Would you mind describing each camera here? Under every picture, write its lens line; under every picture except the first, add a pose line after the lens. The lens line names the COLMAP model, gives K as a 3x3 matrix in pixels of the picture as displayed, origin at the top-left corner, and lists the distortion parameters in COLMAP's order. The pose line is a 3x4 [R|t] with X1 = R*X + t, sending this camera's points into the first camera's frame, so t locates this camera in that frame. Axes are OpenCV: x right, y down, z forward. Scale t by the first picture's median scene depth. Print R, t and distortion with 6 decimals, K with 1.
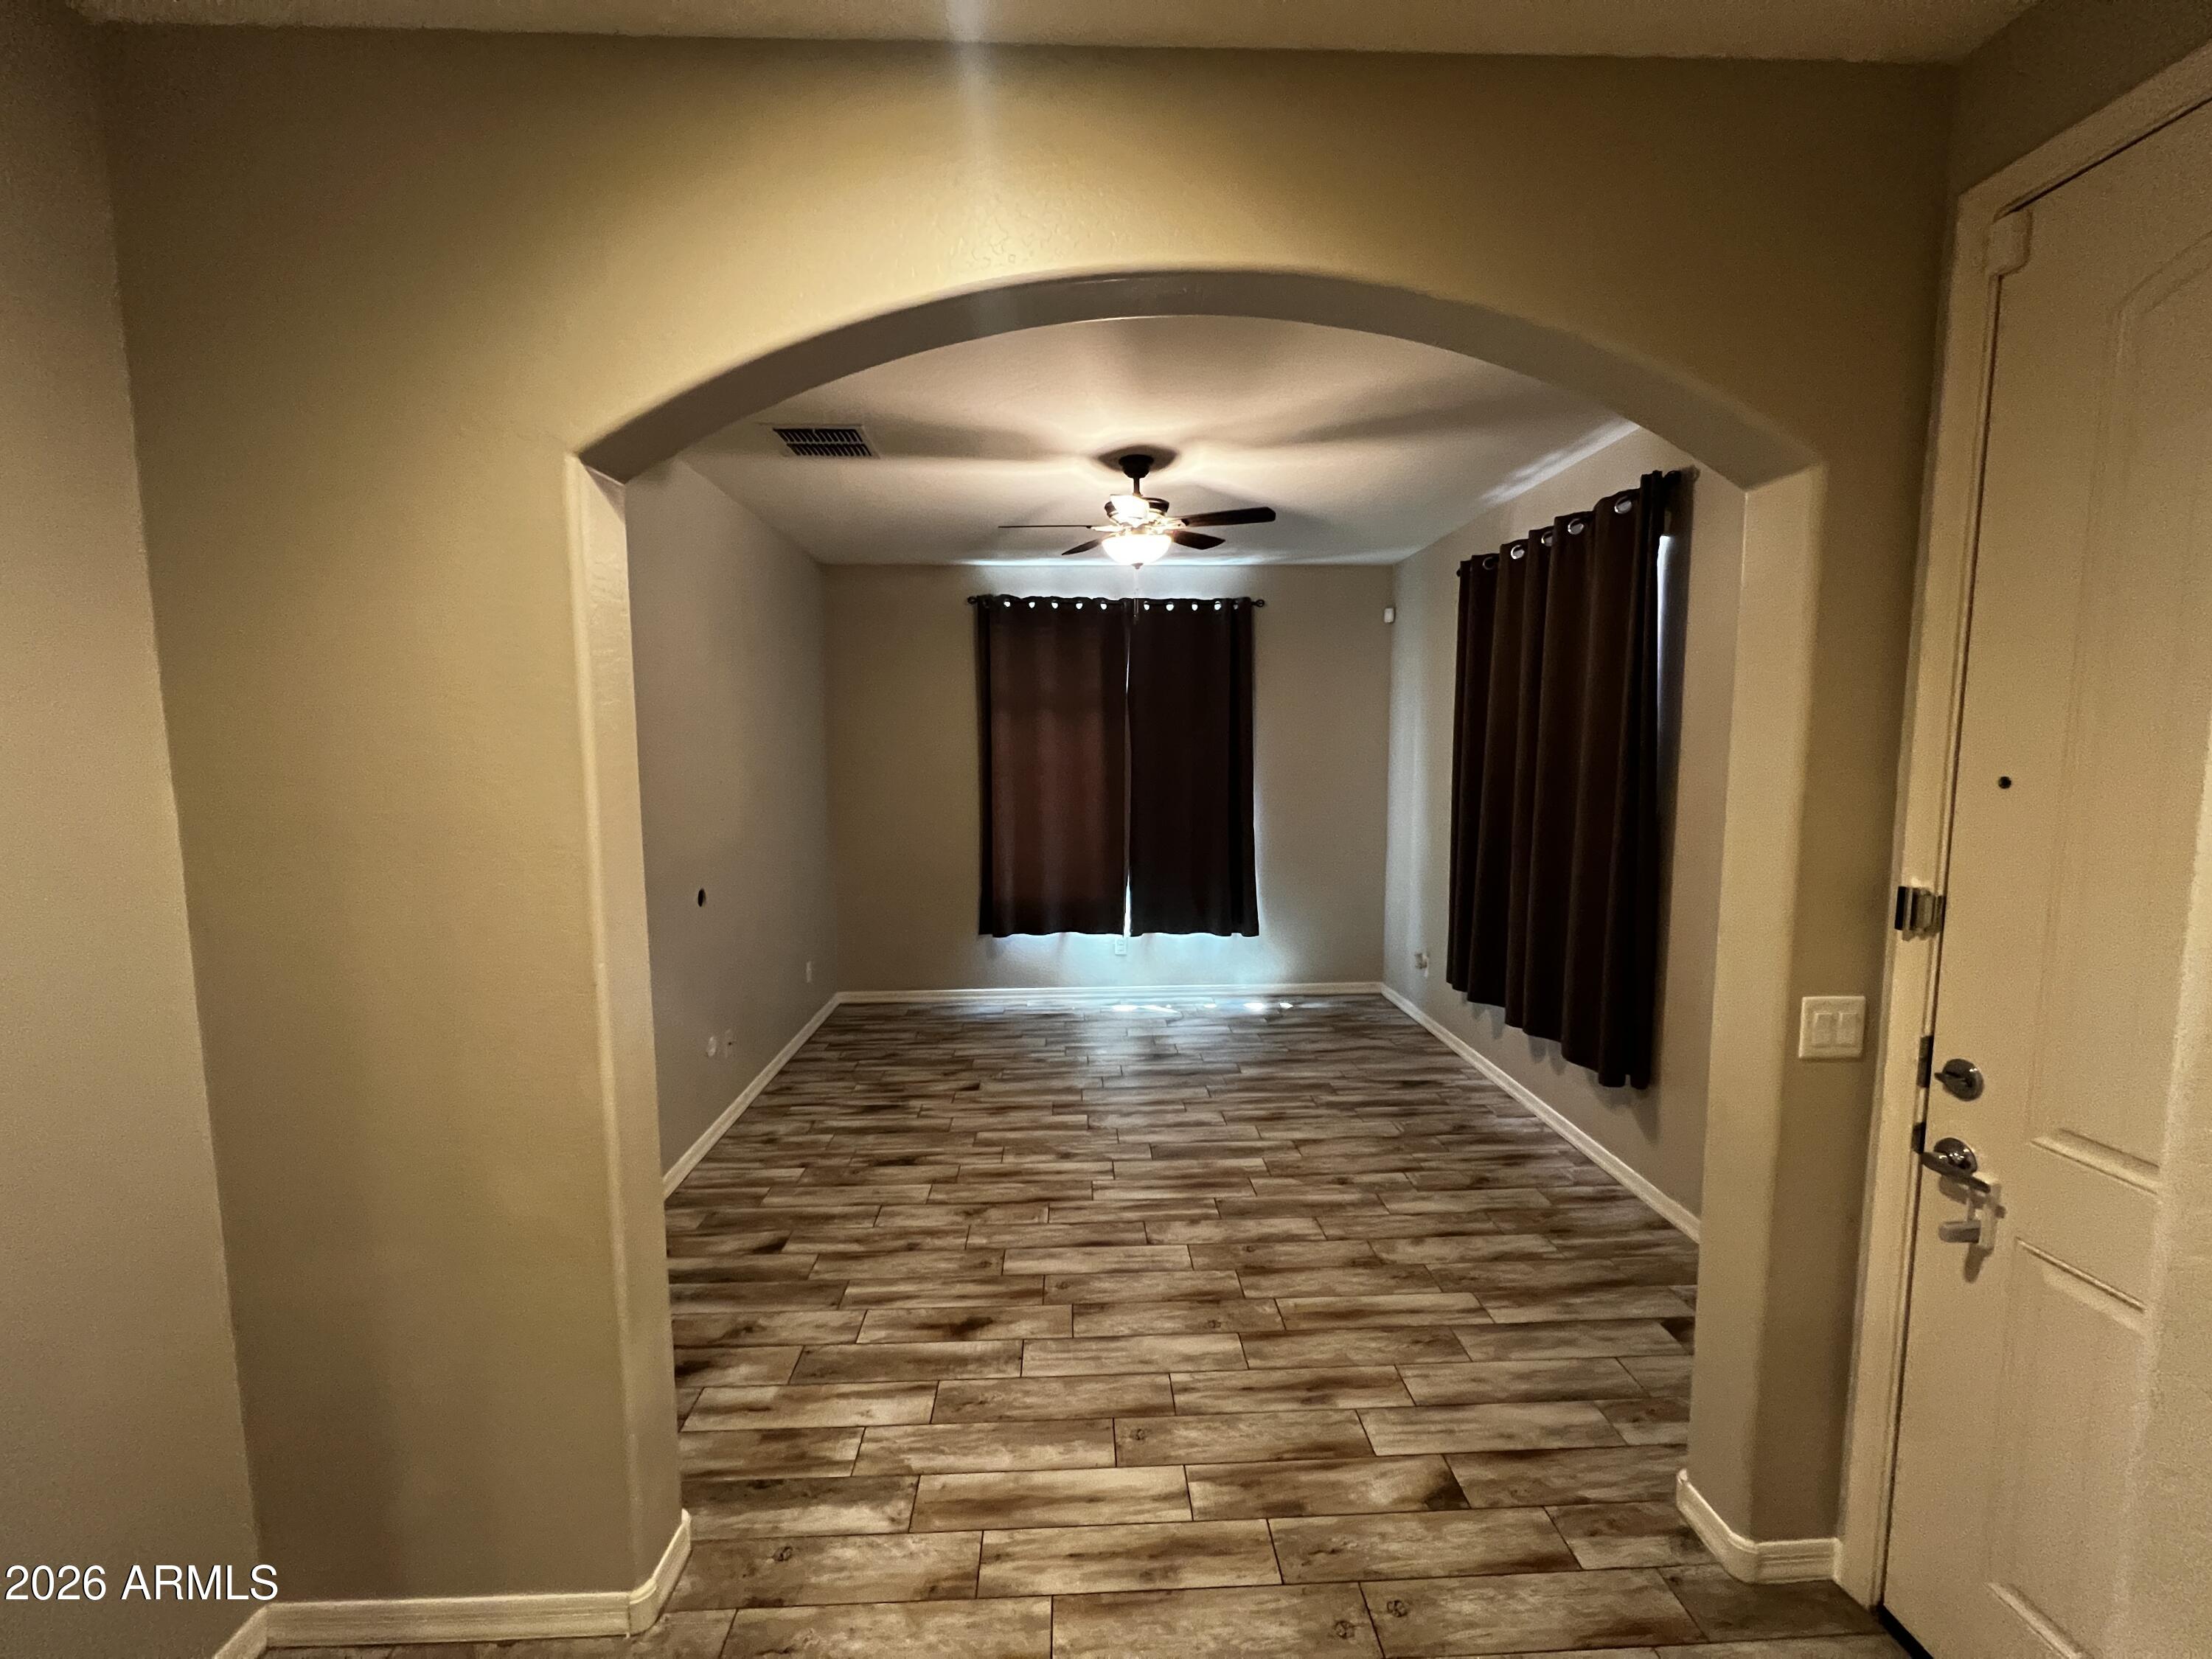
lens RADIAL K [[888.0, 0, 1105.4], [0, 888.0, 831.7], [0, 0, 1]] dist [0.000202, 0.000035]
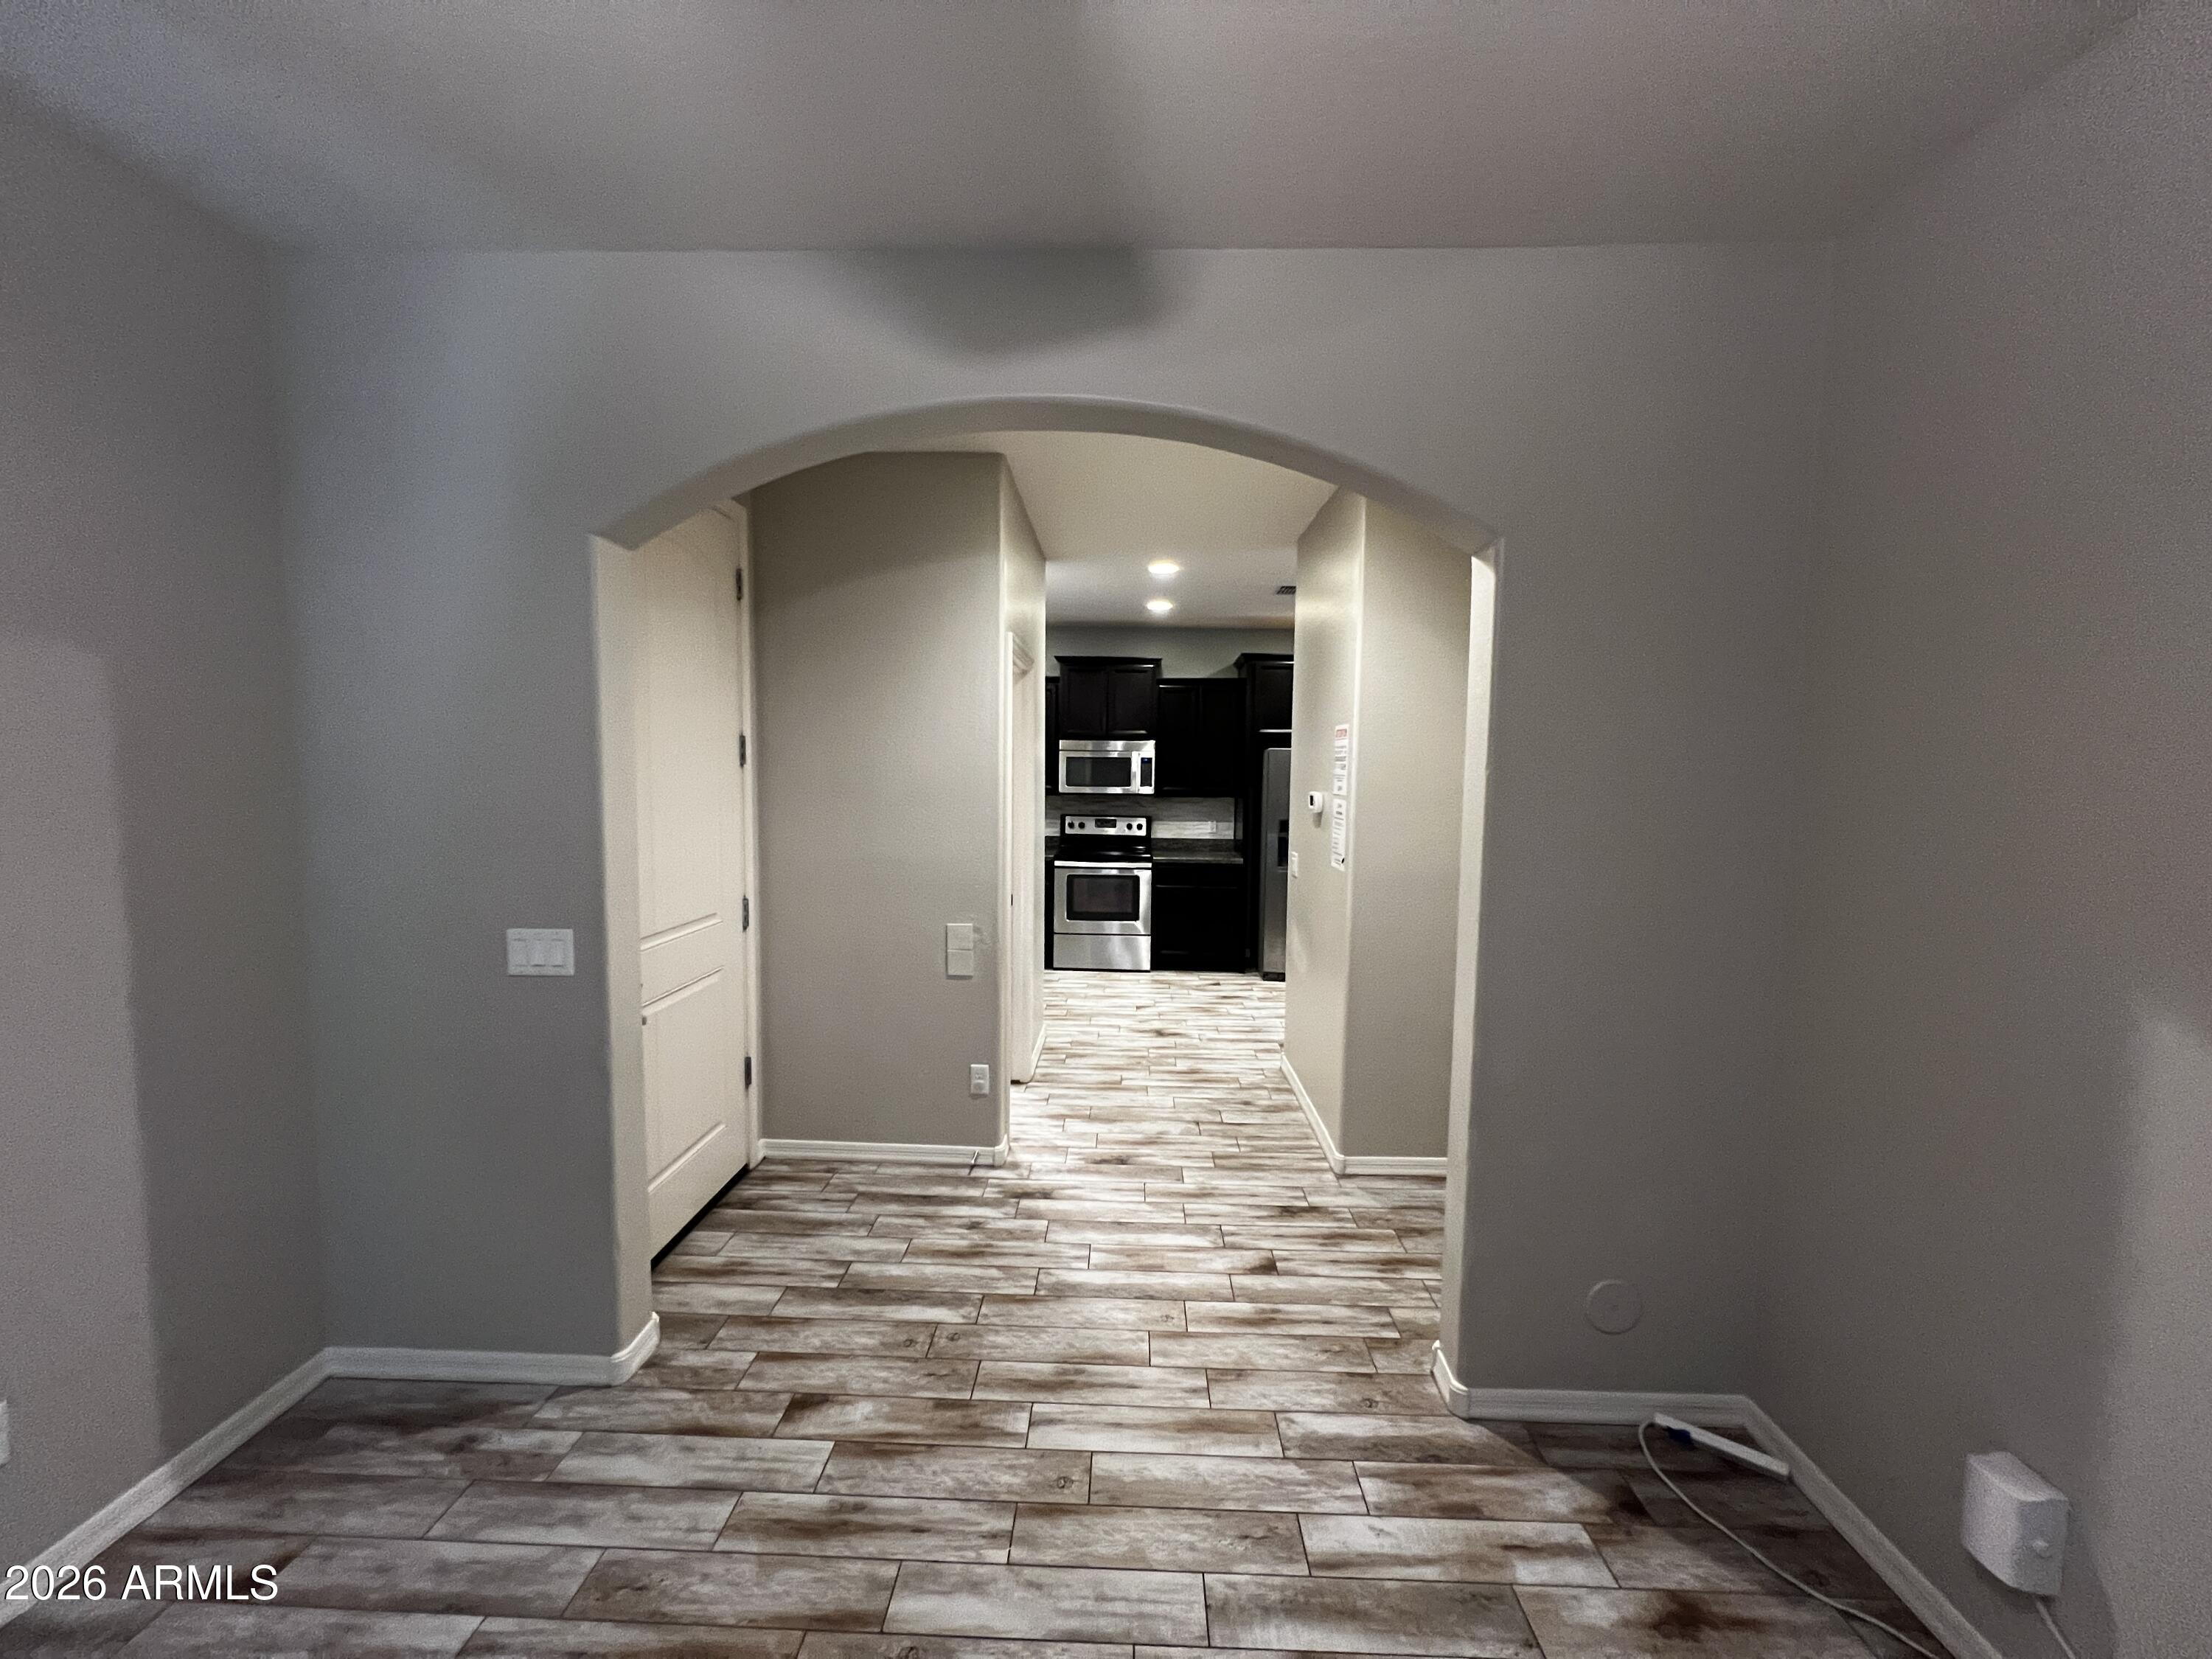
lens RADIAL K [[888.0, 0, 1107.4], [0, 888.0, 830.6], [0, 0, 1]] dist [0.000202, 0.000035]
pose [[-0.997488, -0.011176, 0.069948, -0.067136], [0.000650, 0.985990, 0.166801, -0.153234], [-0.070832, 0.166427, -0.983506, 1.847918]]
